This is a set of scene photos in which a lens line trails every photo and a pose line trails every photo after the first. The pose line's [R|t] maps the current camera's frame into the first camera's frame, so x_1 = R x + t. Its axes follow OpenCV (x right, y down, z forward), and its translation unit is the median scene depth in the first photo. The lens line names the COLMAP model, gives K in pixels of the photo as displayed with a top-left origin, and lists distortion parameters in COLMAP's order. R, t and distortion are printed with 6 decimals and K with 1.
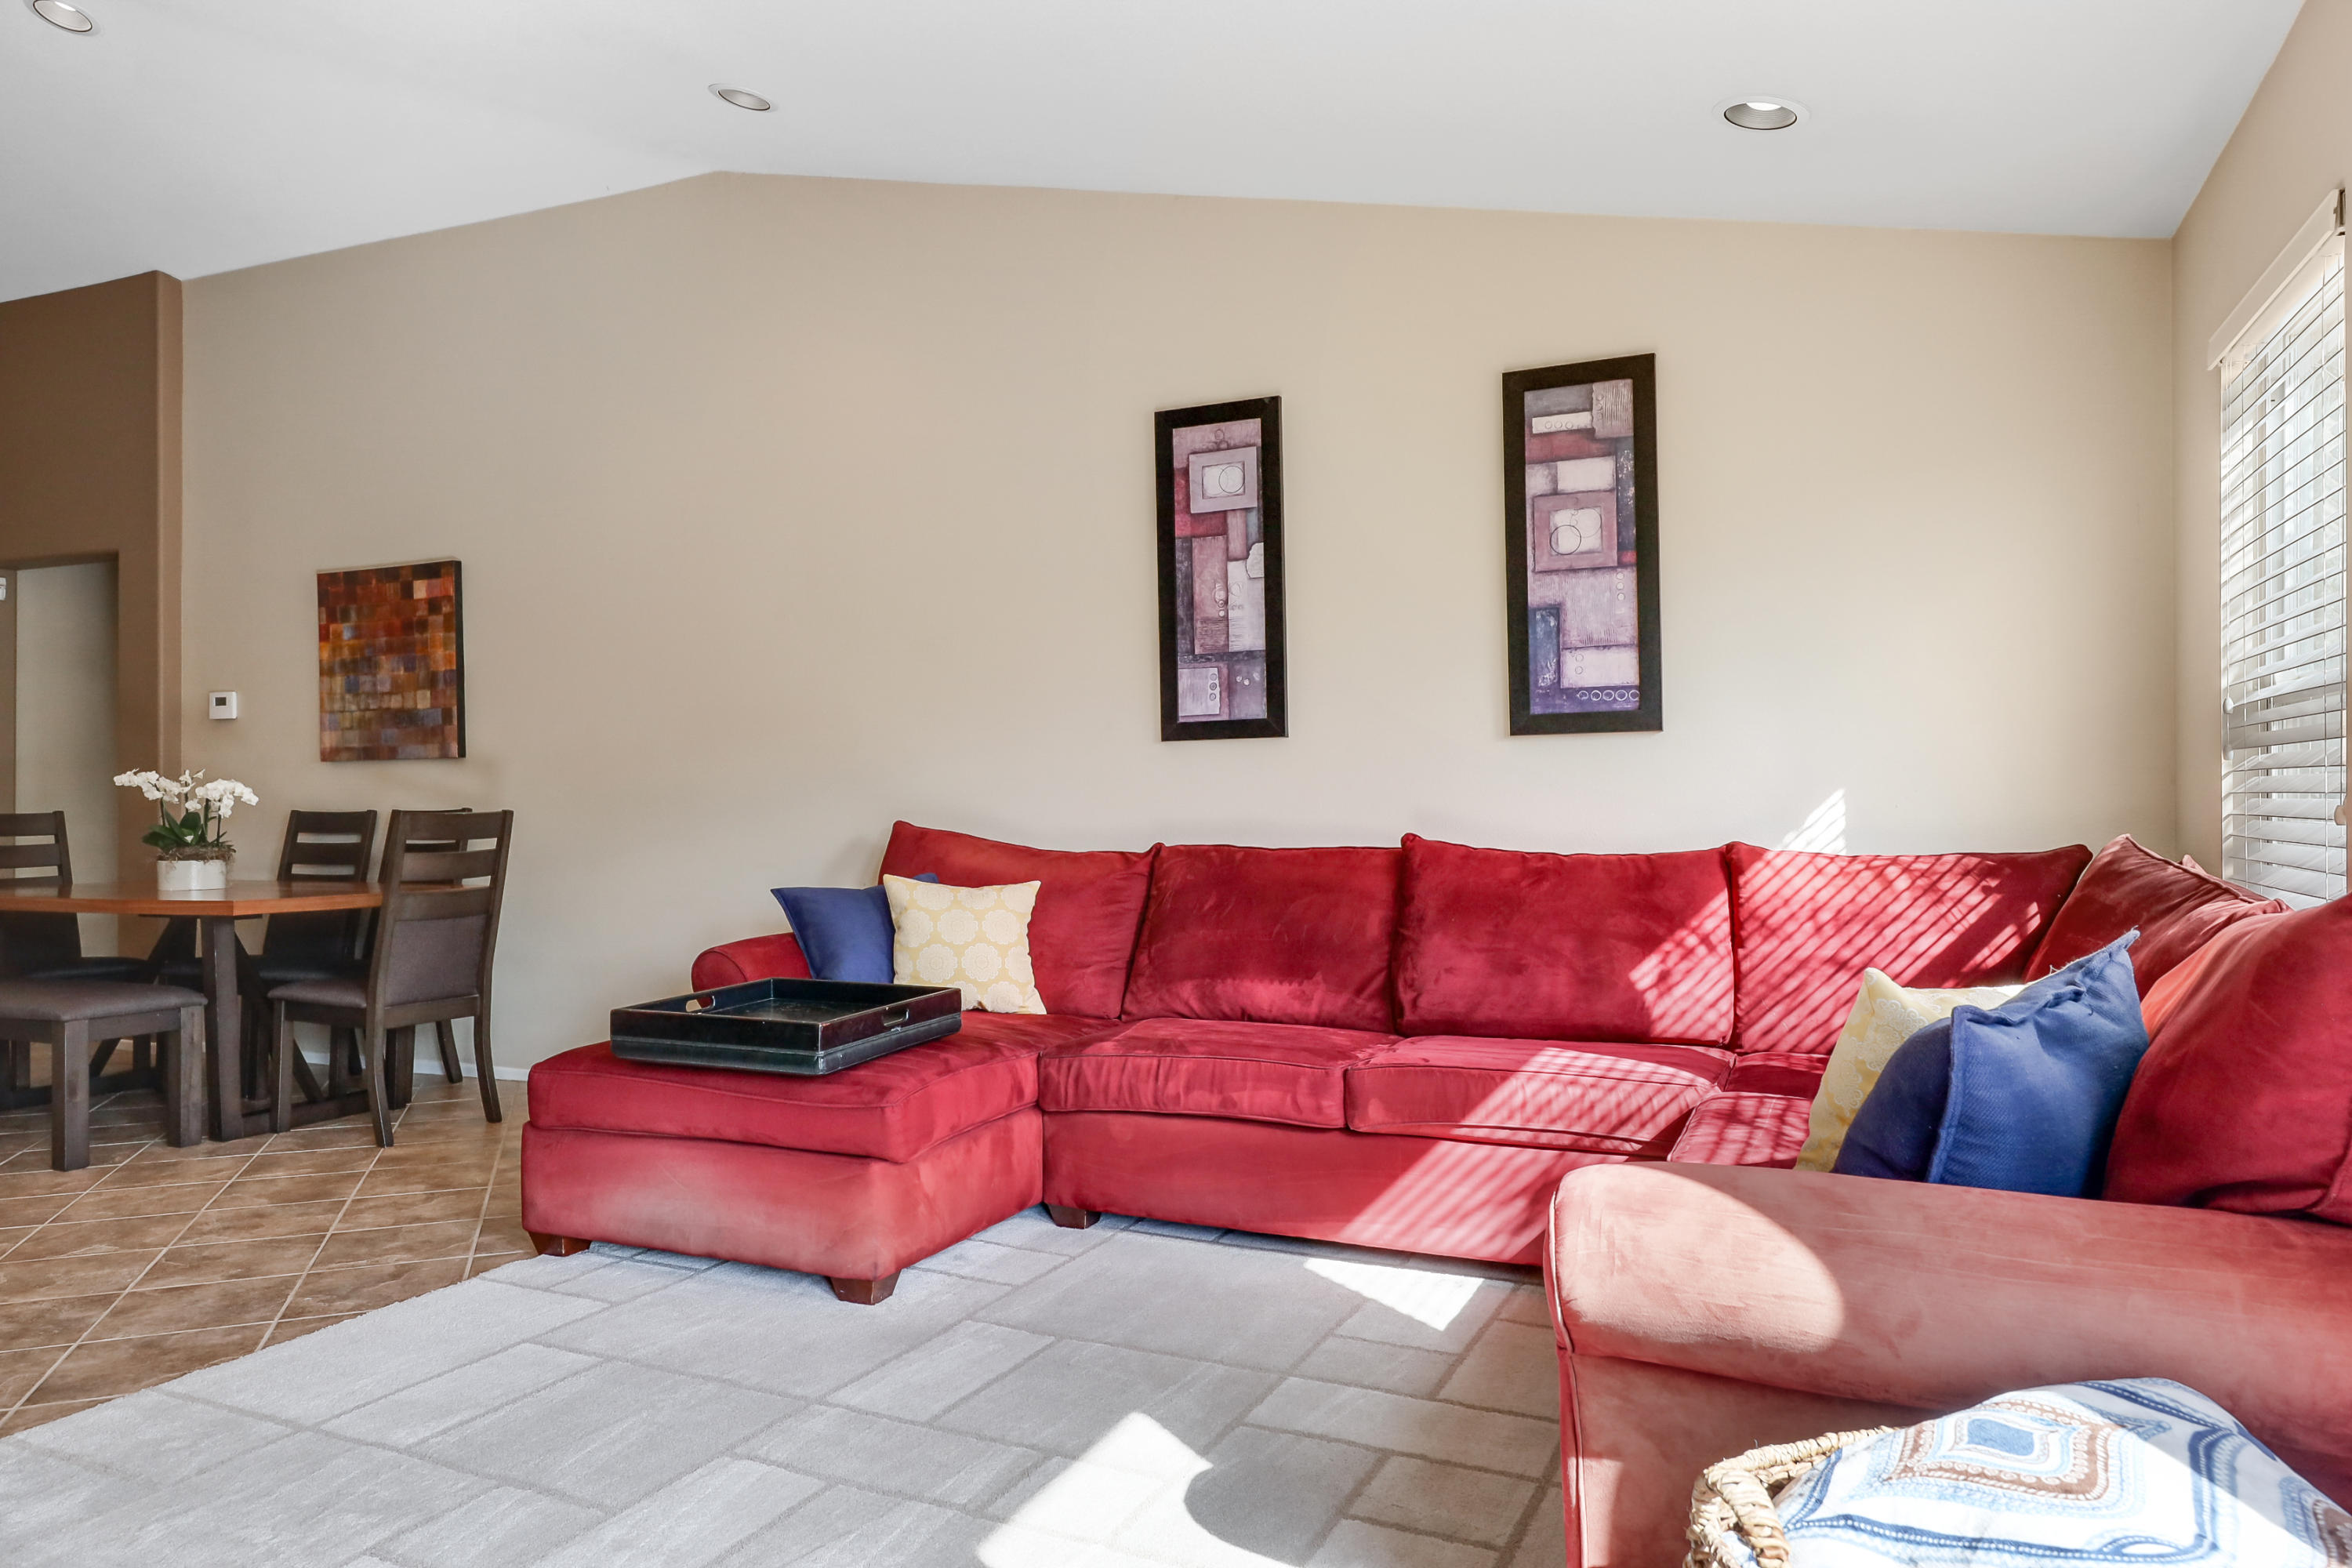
lens RADIAL K [[1511.5, 0, 1169.5], [0, 1511.5, 767.6], [0, 0, 1]] dist [0.017774, -0.003850]
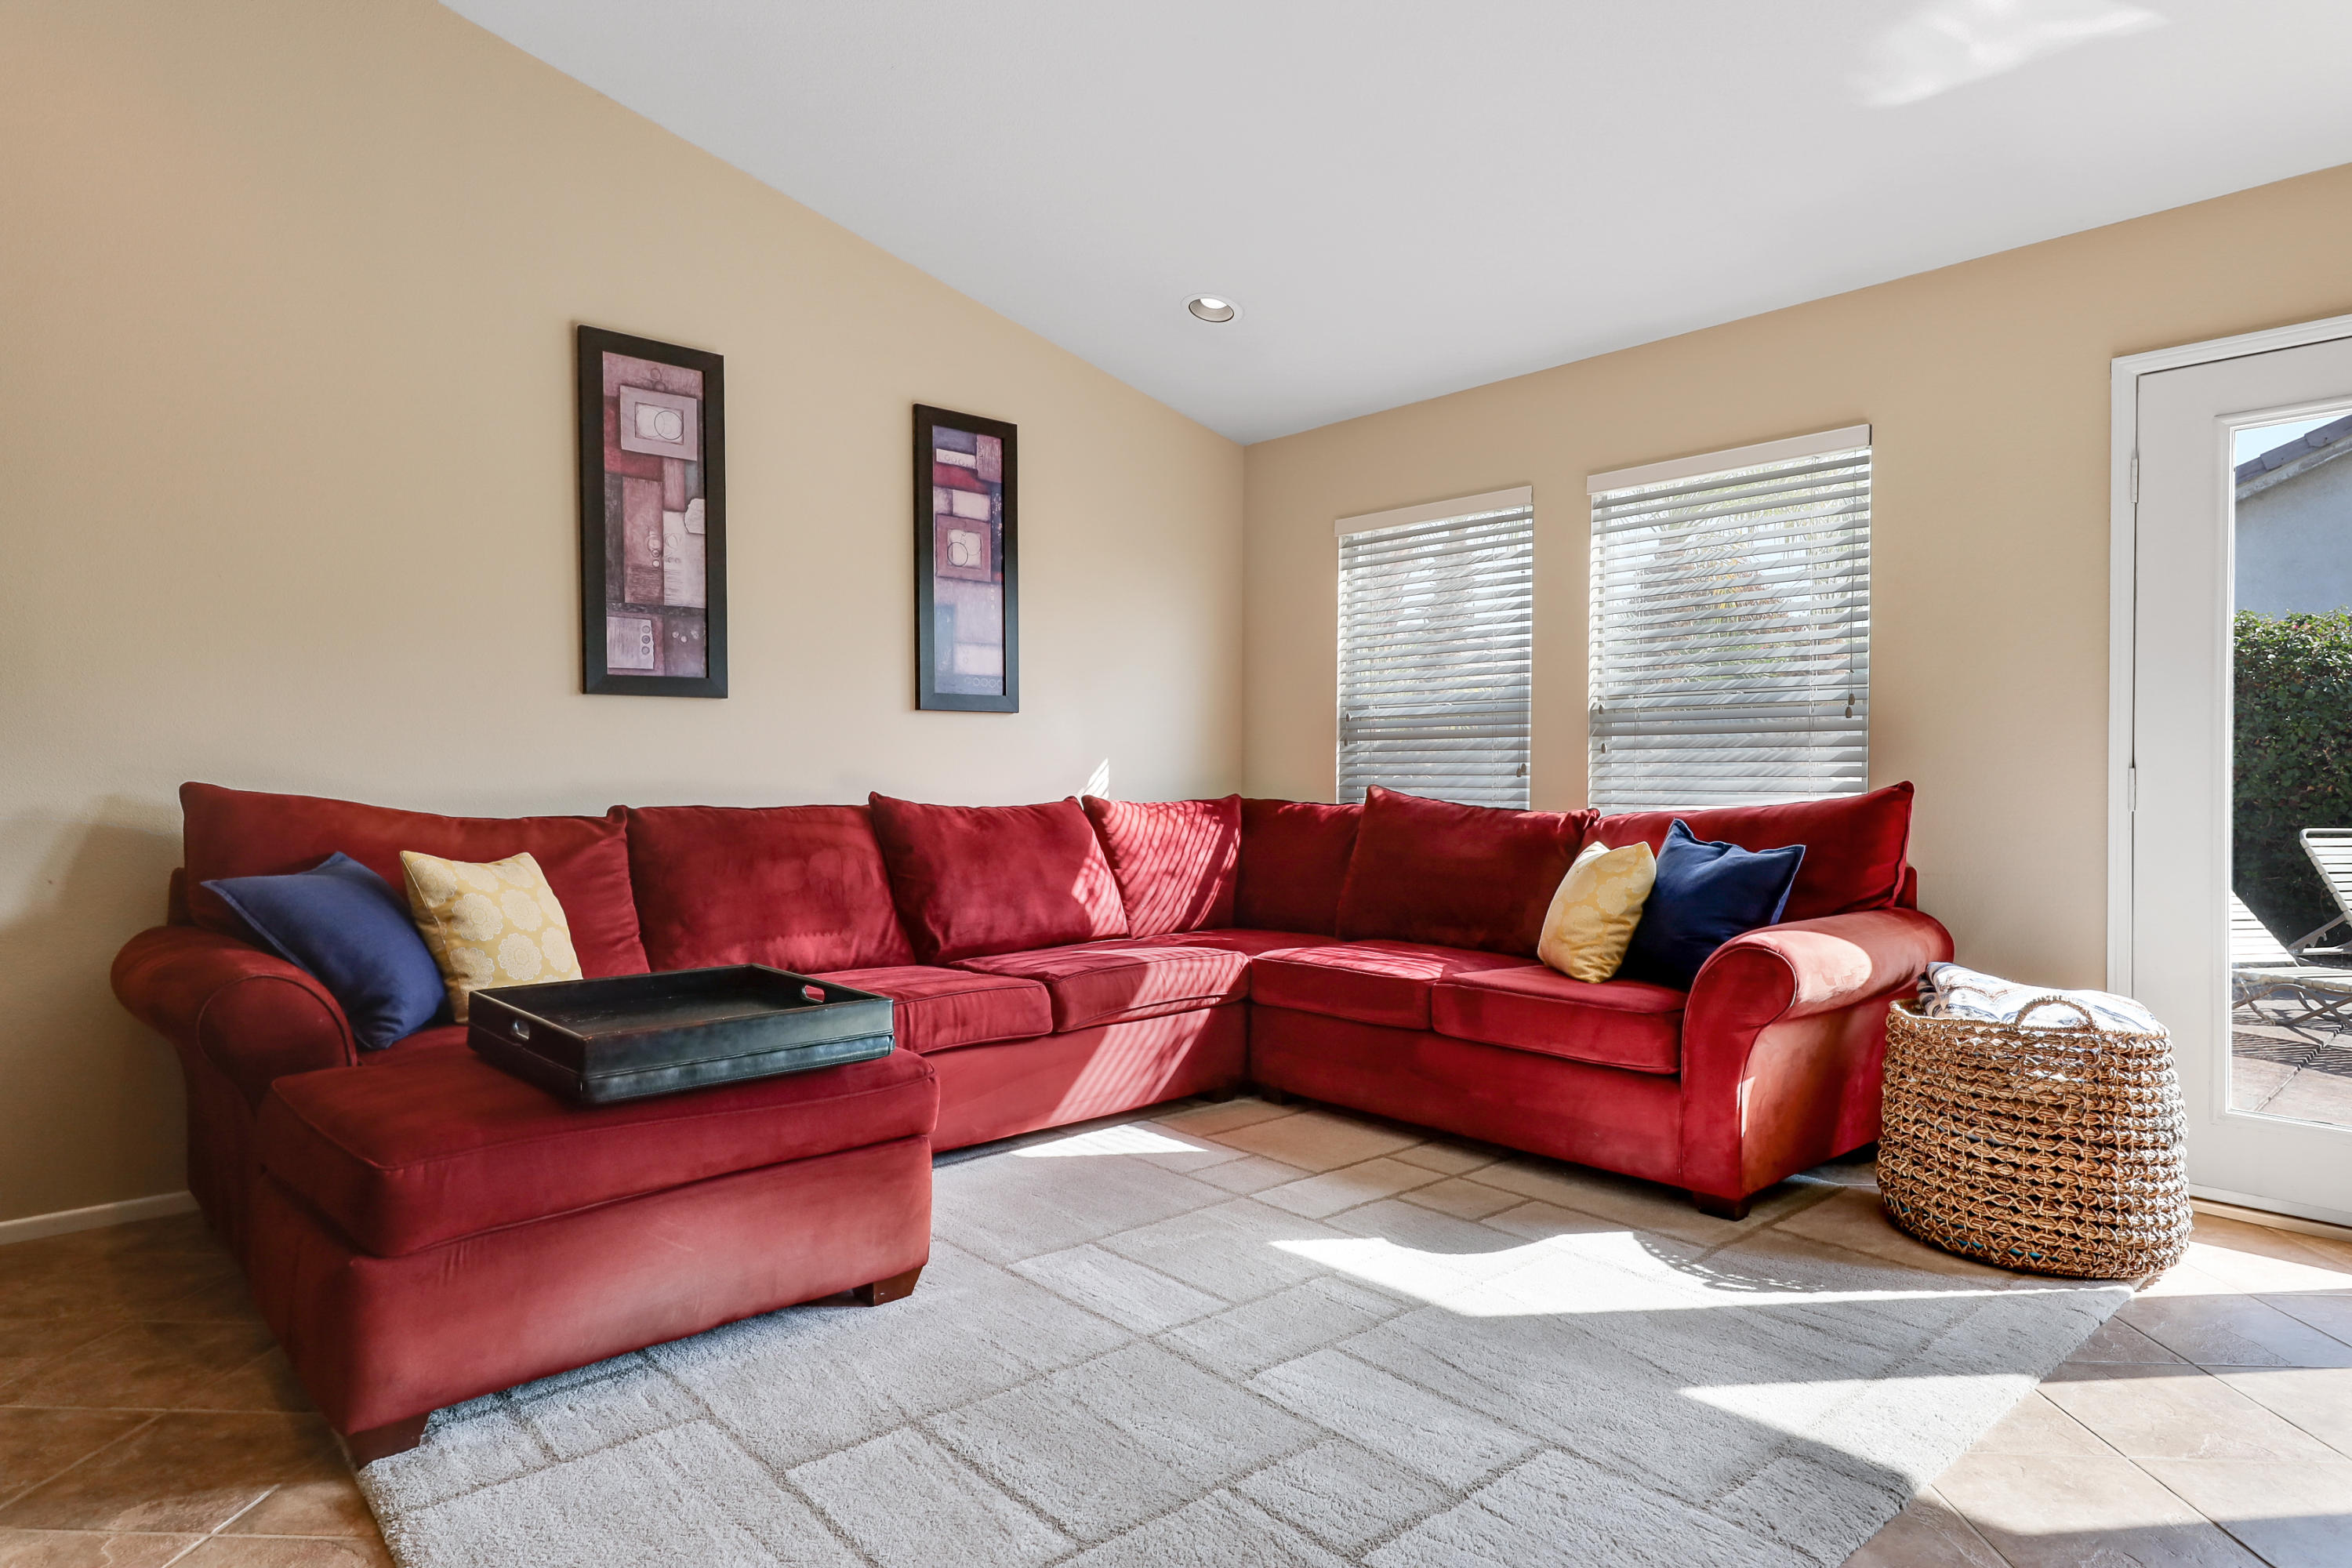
lens RADIAL K [[1331.0, 0, 1186.0], [0, 1331.0, 767.5], [0, 0, 1]] dist [0.016835, 0.000059]
pose [[0.388203, 0.012345, 0.921491, -0.666447], [-0.023055, 0.999727, -0.003681, 0.023491], [-0.921285, -0.019816, 0.388382, 0.401011]]
